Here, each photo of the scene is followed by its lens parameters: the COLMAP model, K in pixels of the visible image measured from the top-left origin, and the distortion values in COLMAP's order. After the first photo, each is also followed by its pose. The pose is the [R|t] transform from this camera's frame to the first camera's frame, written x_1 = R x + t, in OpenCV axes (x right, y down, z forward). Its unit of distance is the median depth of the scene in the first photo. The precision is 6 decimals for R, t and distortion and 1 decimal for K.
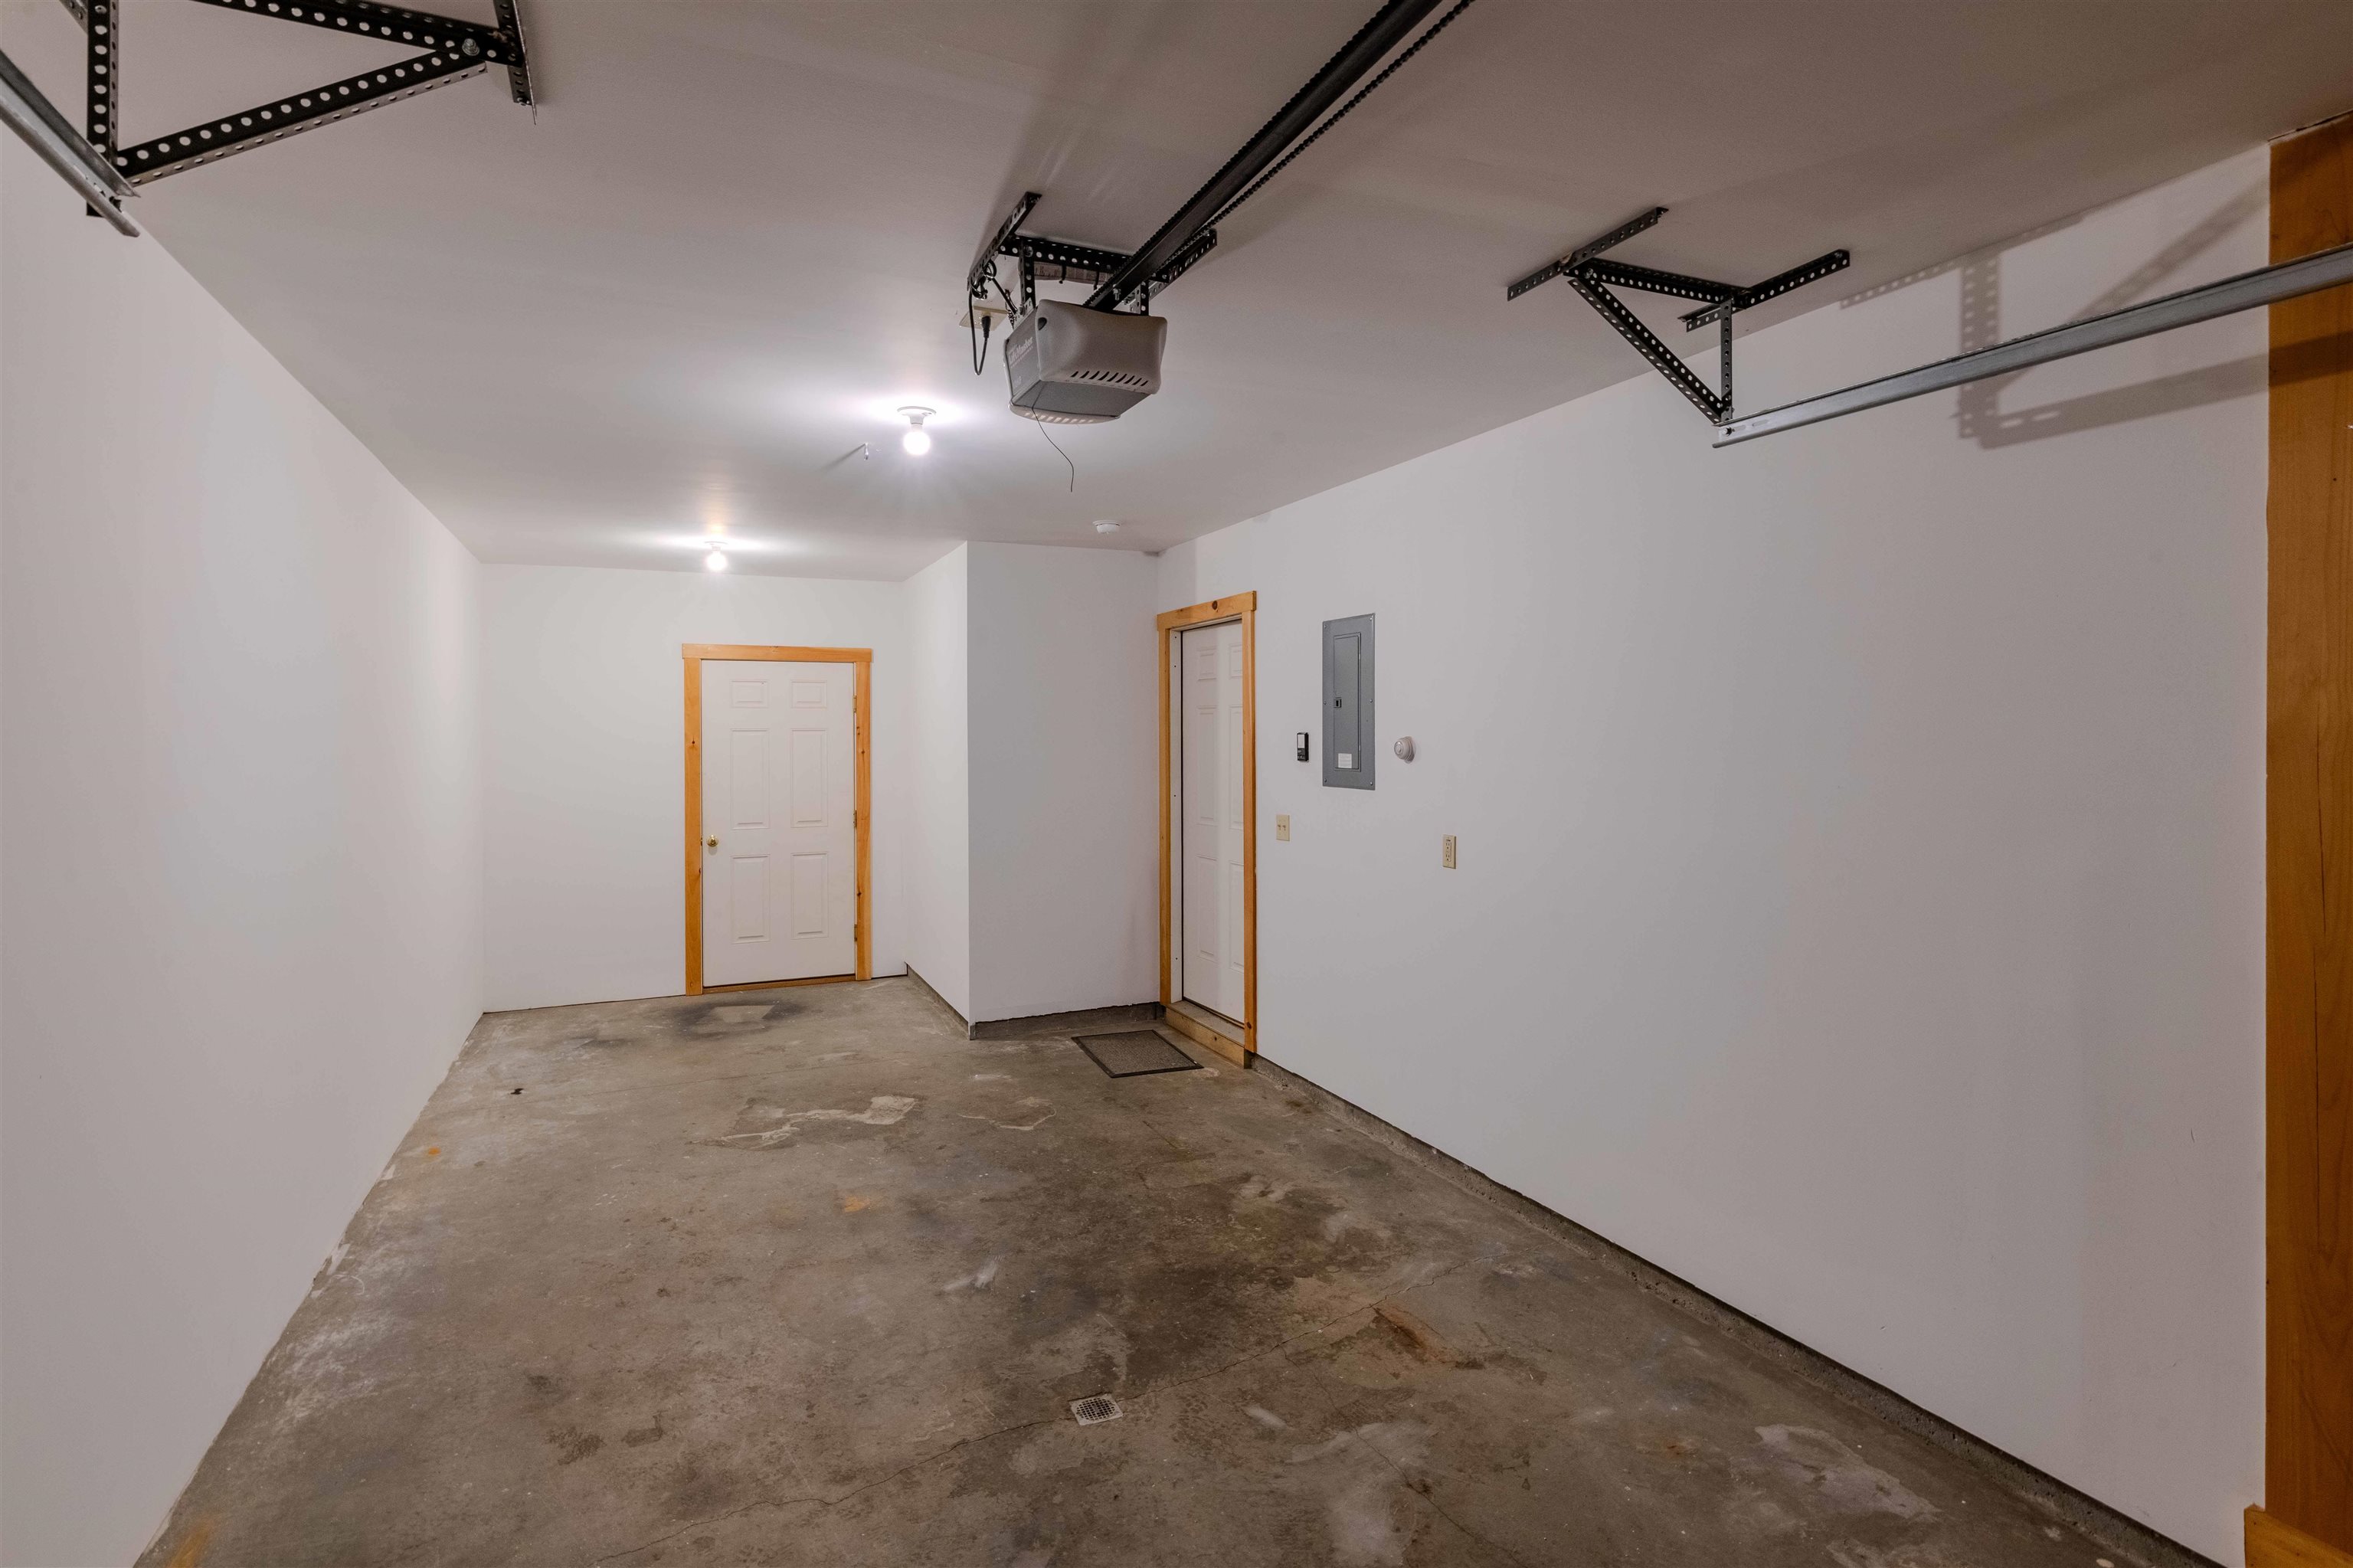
lens RADIAL K [[1111.4, 0, 1180.0], [0, 1111.4, 737.7], [0, 0, 1]] dist [0.000207, -0.000213]
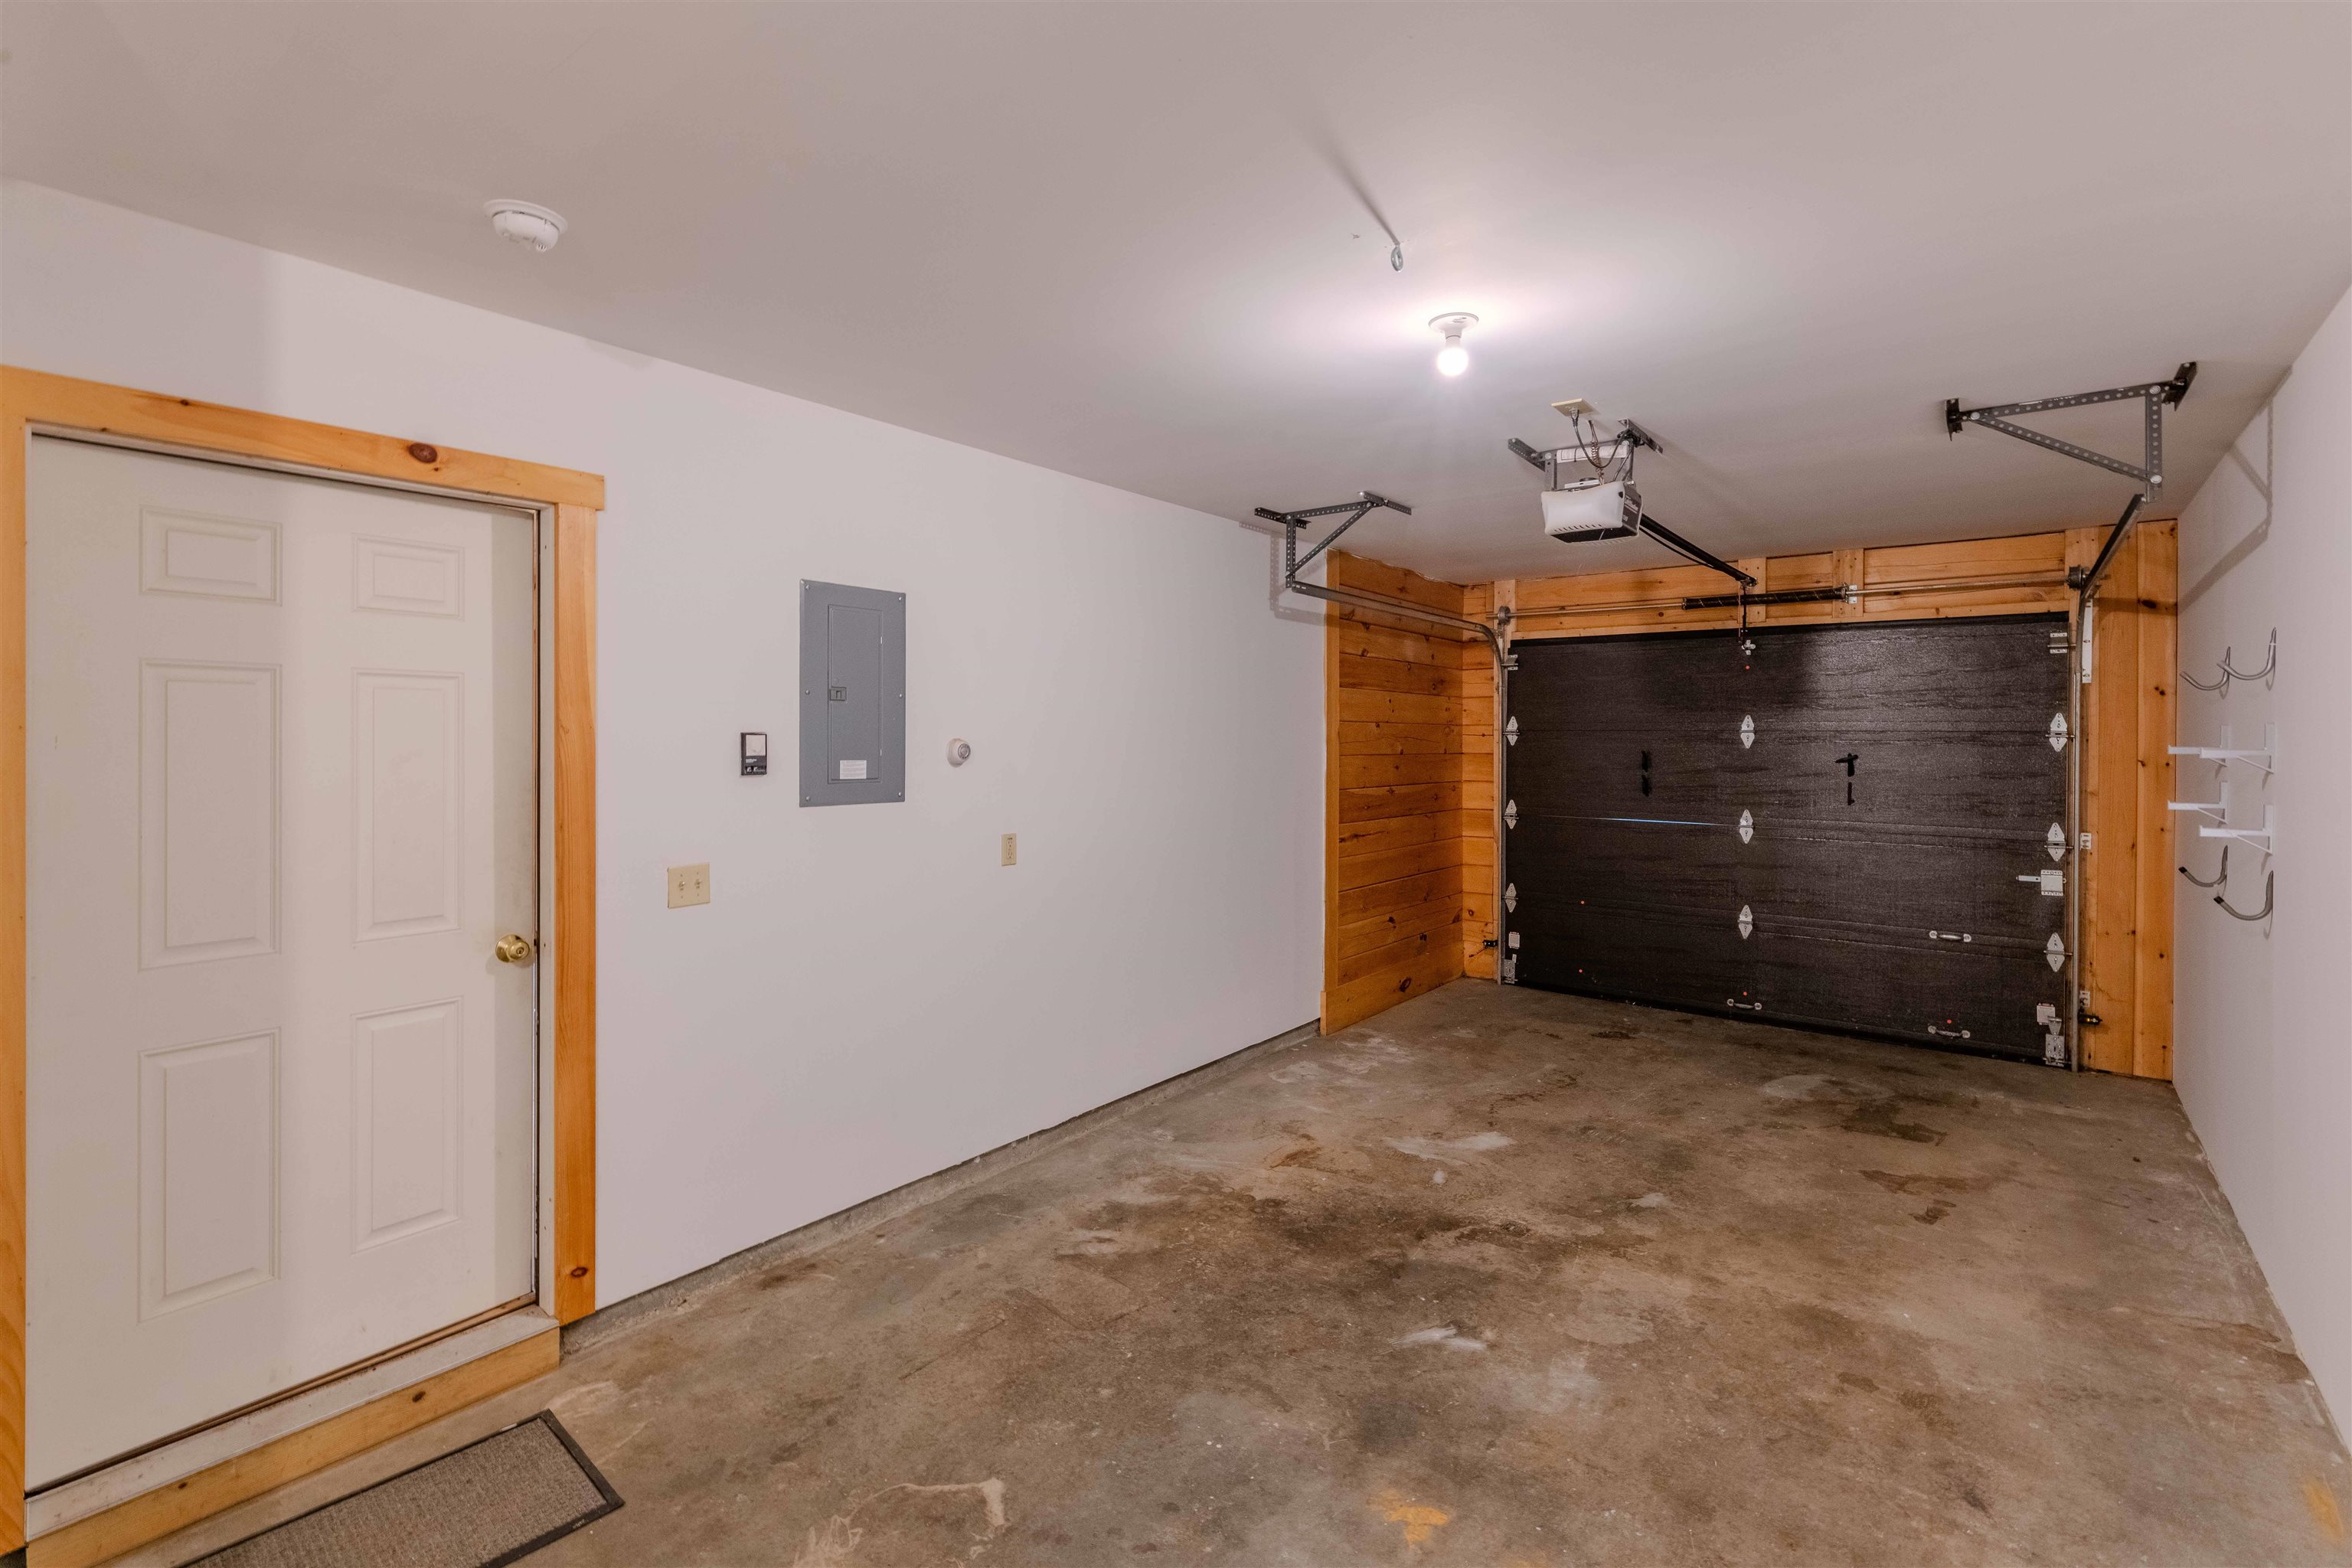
lens RADIAL K [[1018.0, 0, 1181.6], [0, 1018.0, 742.9], [0, 0, 1]] dist [-0.000589, -0.000197]
pose [[-0.434877, -0.001155, 0.900489, -0.772522], [0.003481, 0.999990, 0.002964, 0.000978], [-0.900483, 0.004424, -0.434868, 1.435466]]
